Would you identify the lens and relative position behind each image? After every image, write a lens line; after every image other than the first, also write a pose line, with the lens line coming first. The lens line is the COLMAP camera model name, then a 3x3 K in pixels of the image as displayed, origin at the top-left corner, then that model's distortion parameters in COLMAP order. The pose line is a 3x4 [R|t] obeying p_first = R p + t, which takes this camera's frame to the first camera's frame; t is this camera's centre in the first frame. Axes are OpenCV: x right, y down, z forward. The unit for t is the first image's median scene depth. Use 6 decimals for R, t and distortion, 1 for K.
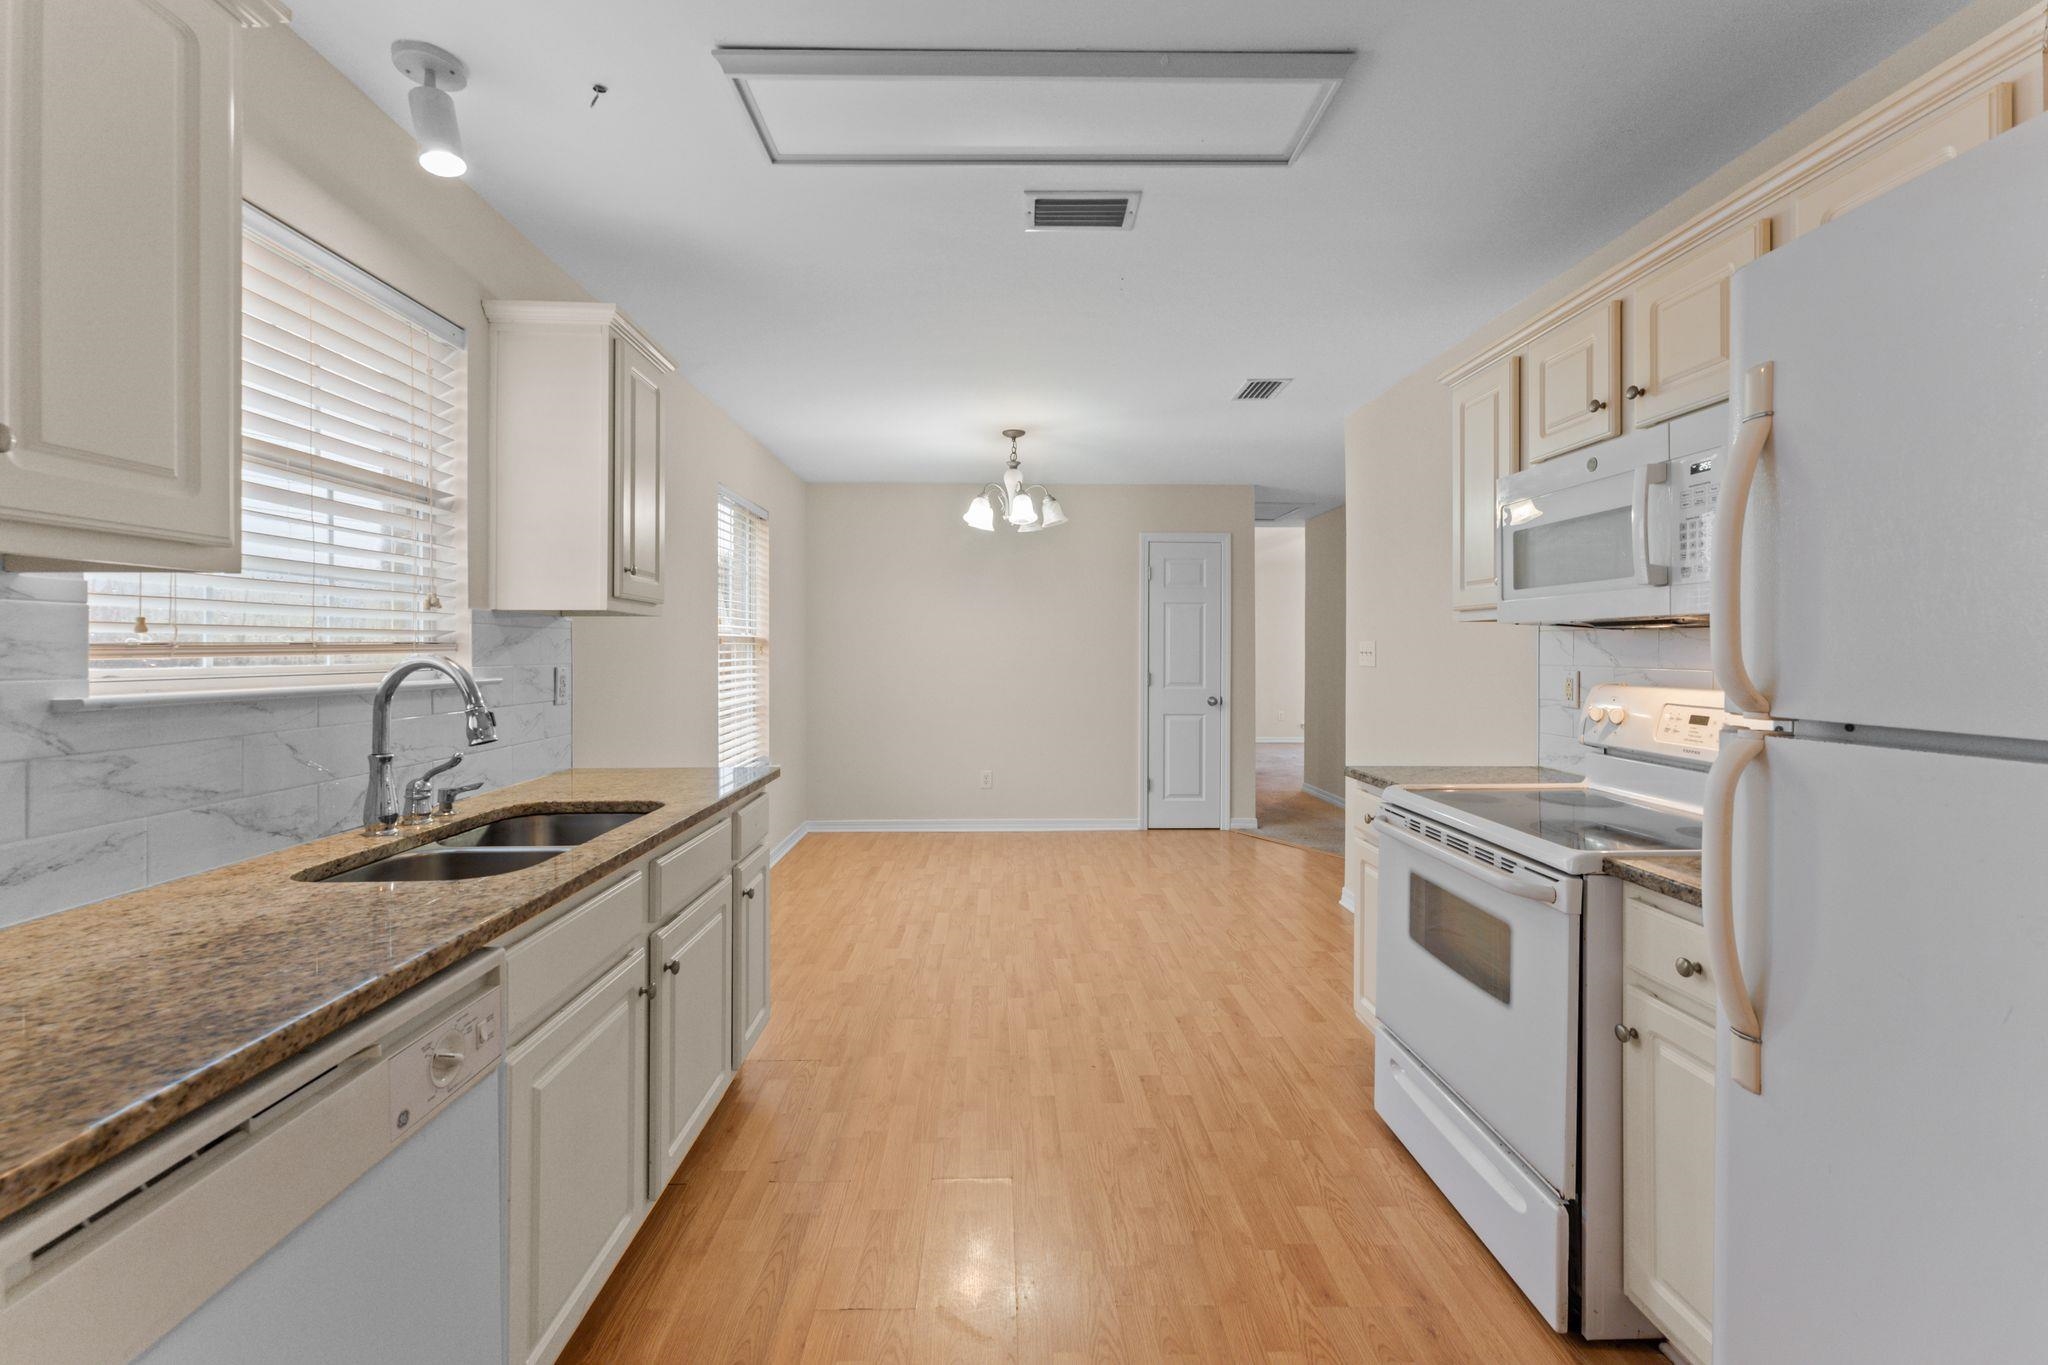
lens RADIAL K [[842.4, 0, 1017.2], [0, 842.4, 646.8], [0, 0, 1]] dist [0.000074, -0.000017]
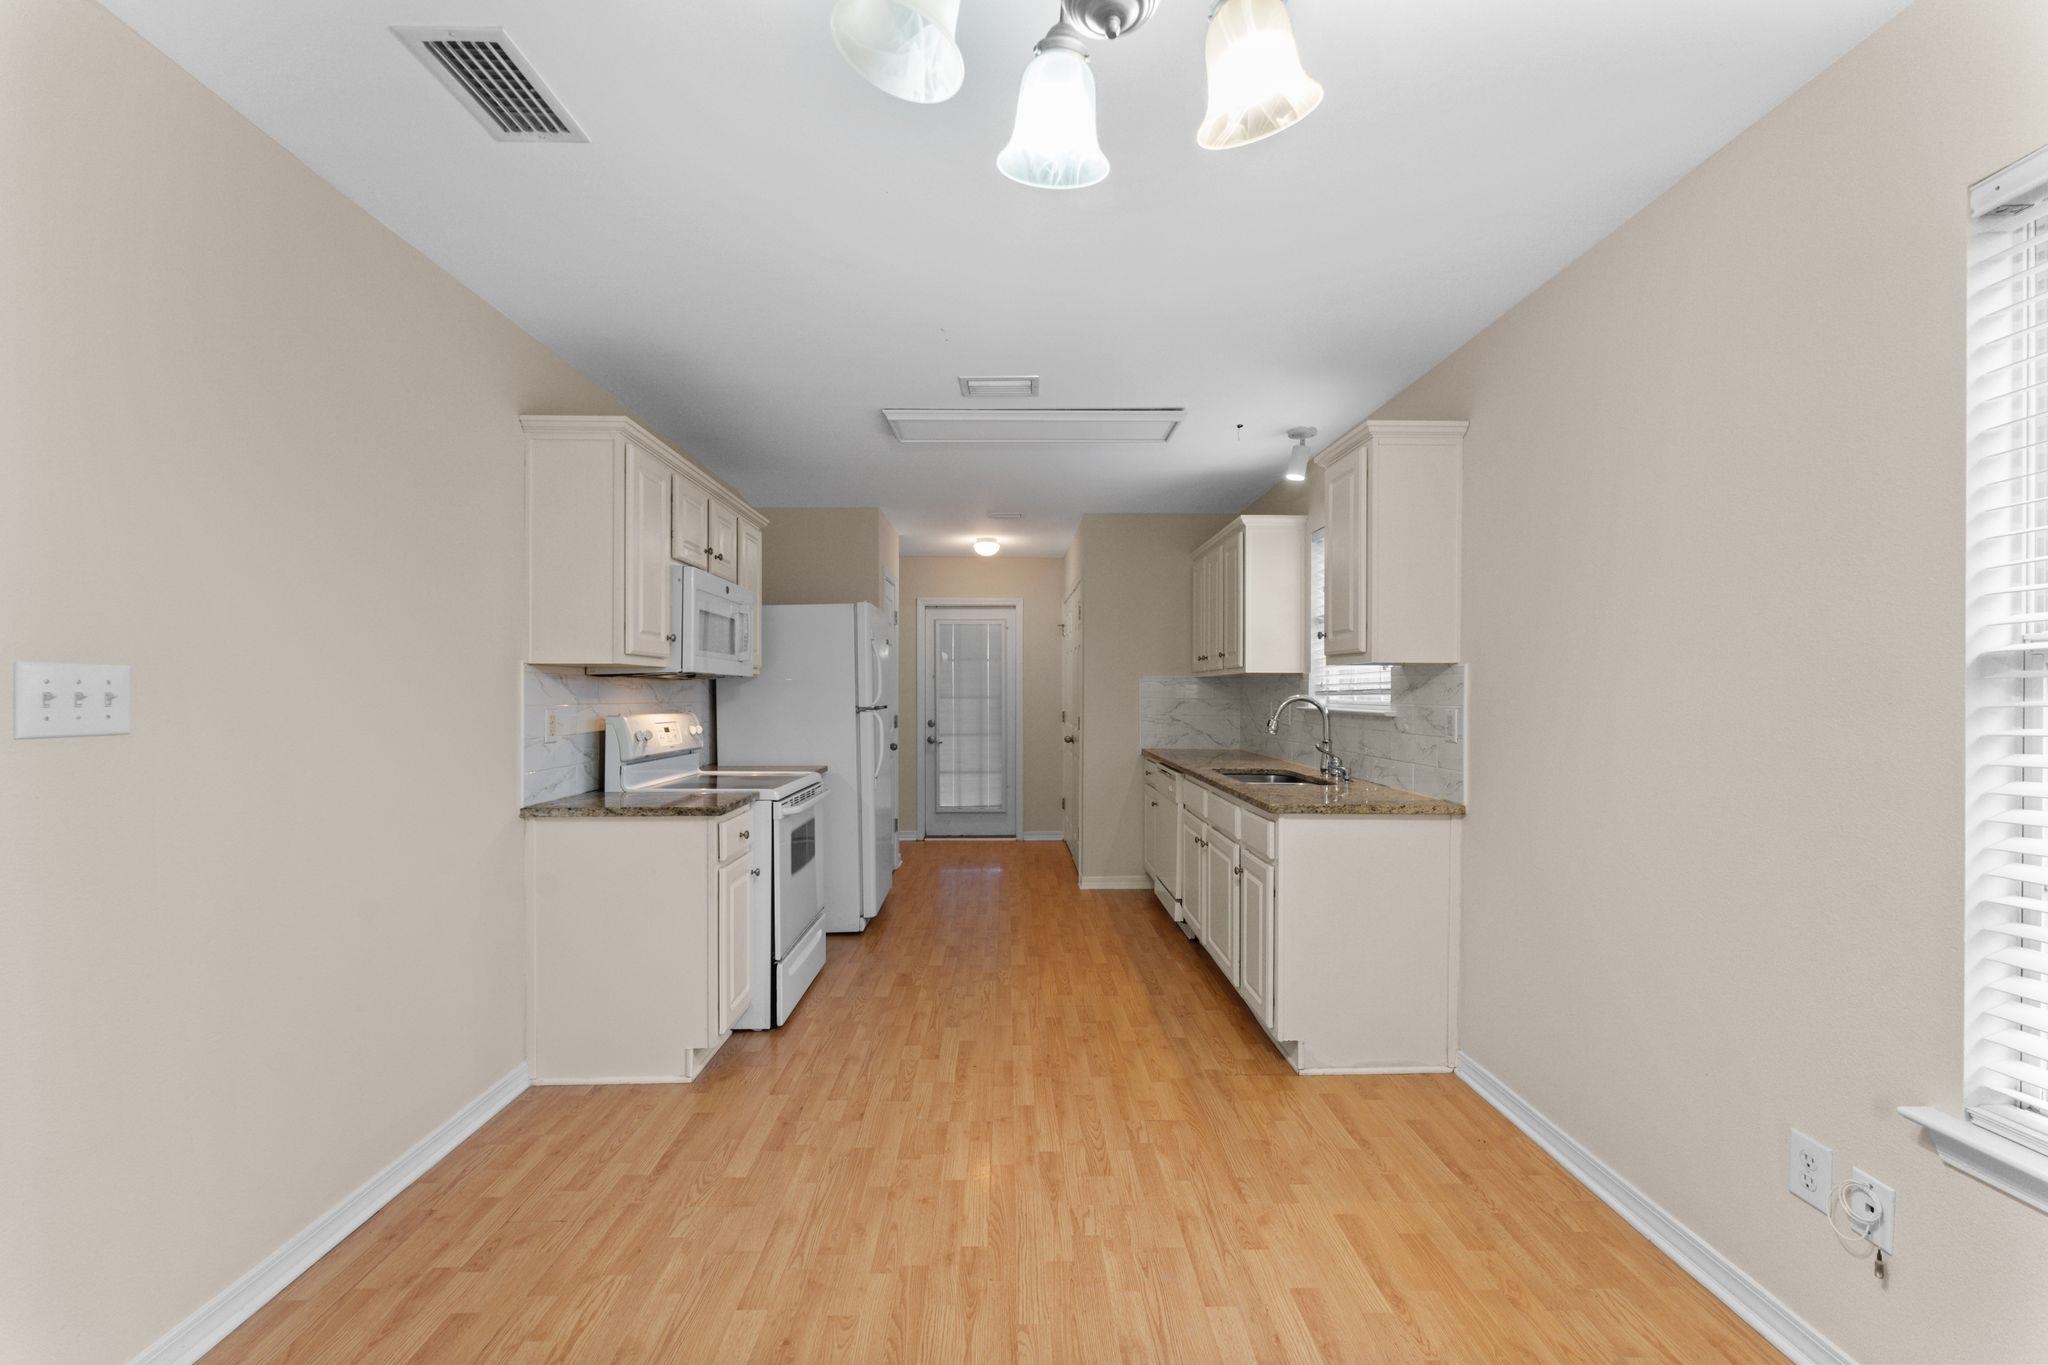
lens RADIAL K [[824.8, 0, 1024.0], [0, 824.8, 682.5], [0, 0, 1]] dist [0.000284, -0.000273]
pose [[-0.999994, -0.002014, 0.002818, 0.023513], [-0.002055, 0.999892, -0.014578, 0.006299], [-0.002788, -0.014584, -0.999890, 2.068927]]
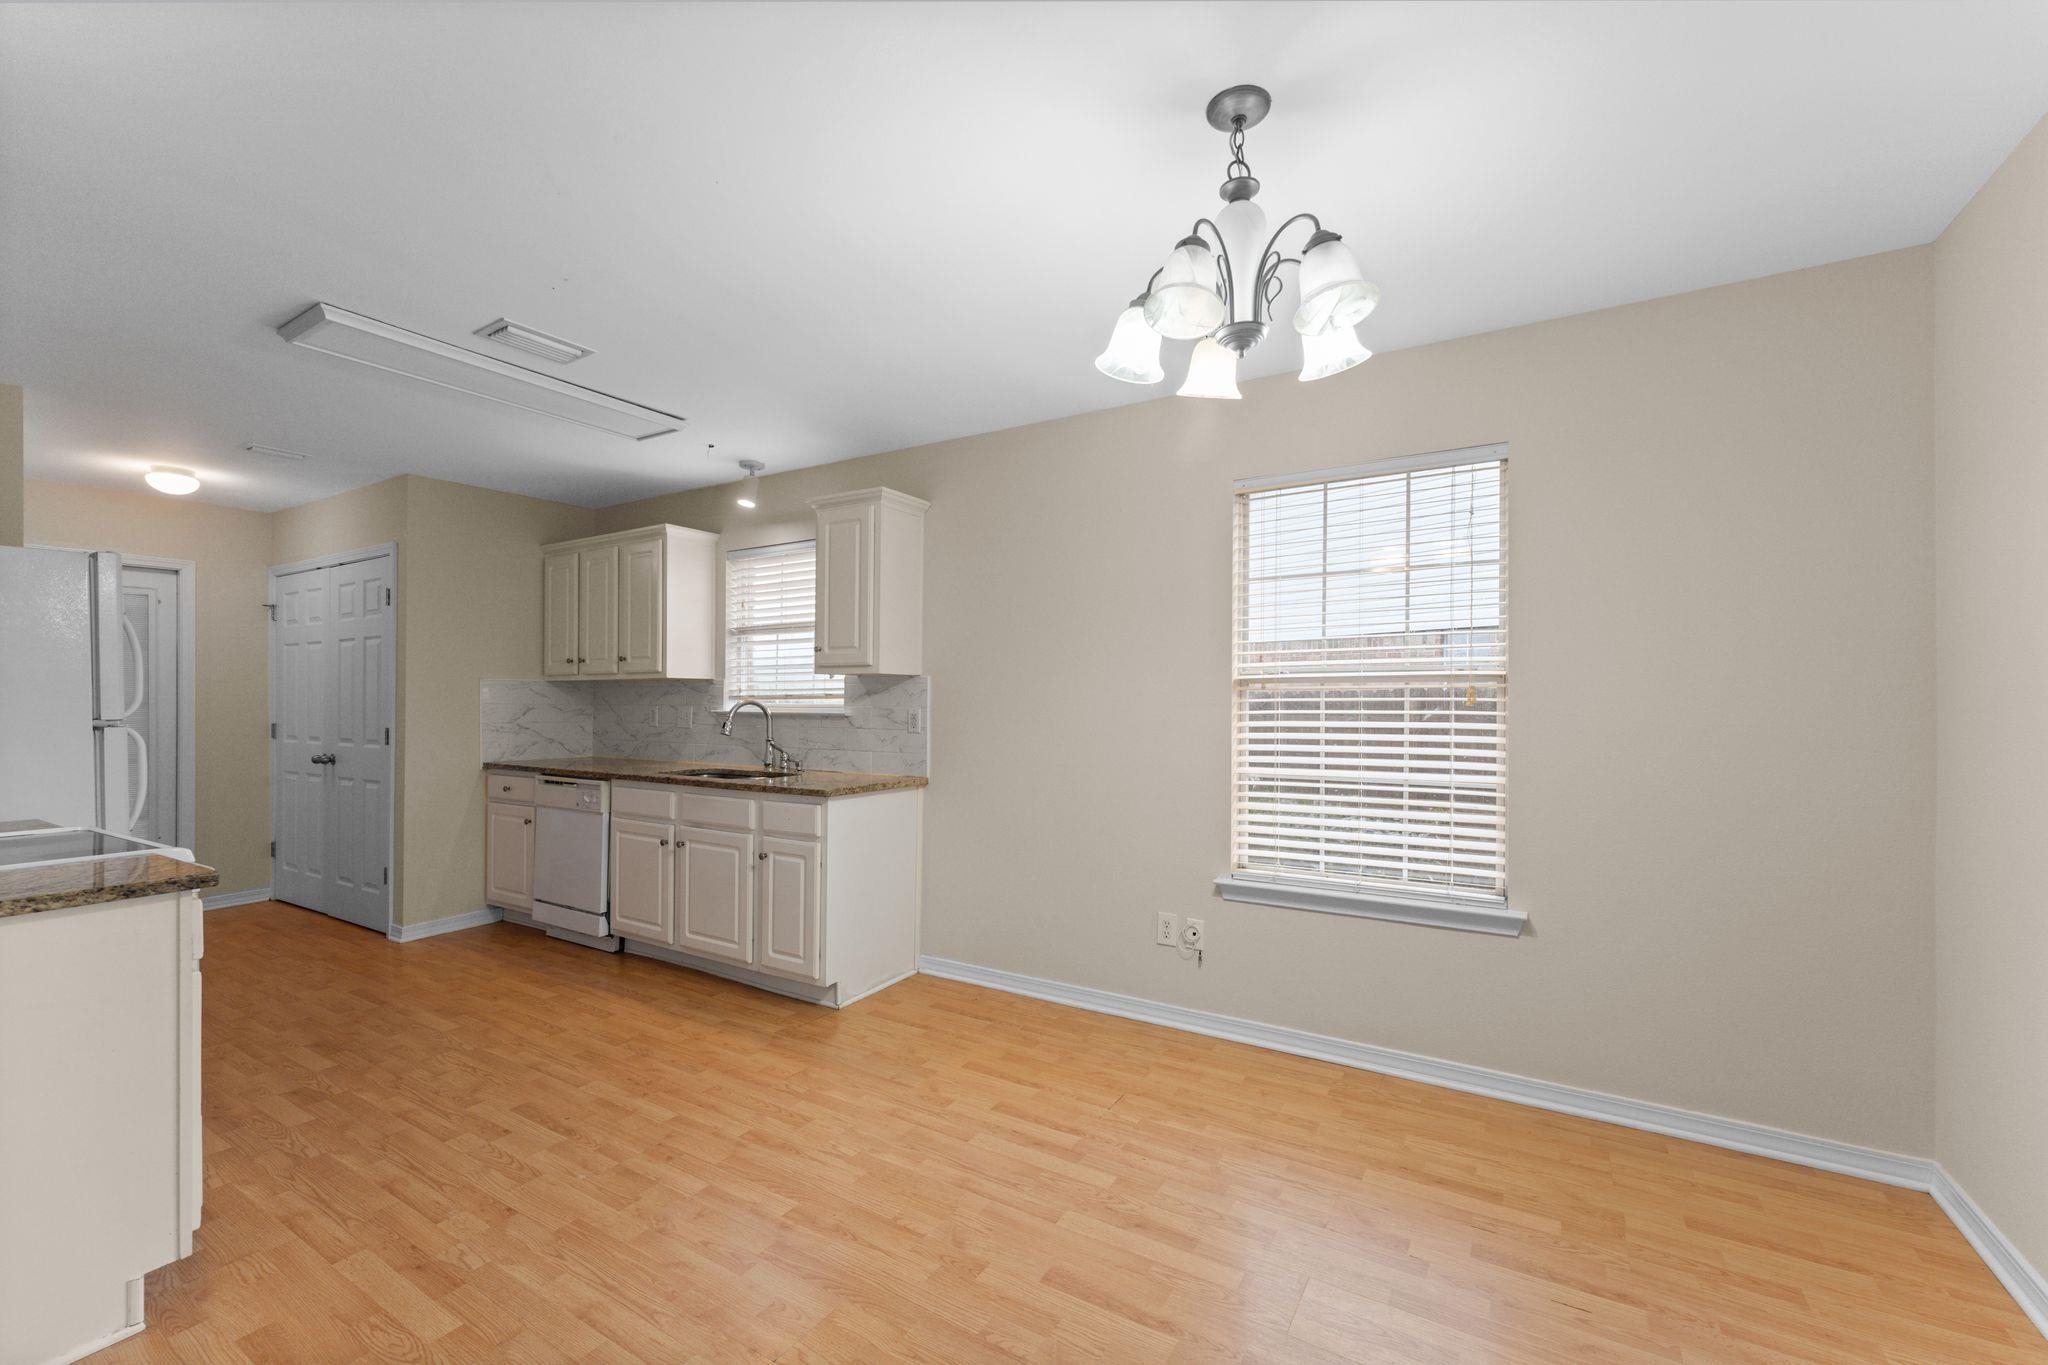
lens RADIAL K [[830.9, 0, 1019.2], [0, 830.9, 694.6], [0, 0, 1]] dist [0.000818, -0.000140]
pose [[-0.537578, -0.005312, -0.843198, 0.620820], [0.002111, 0.999969, -0.007645, 0.010655], [0.843212, -0.005890, -0.537550, 1.944217]]
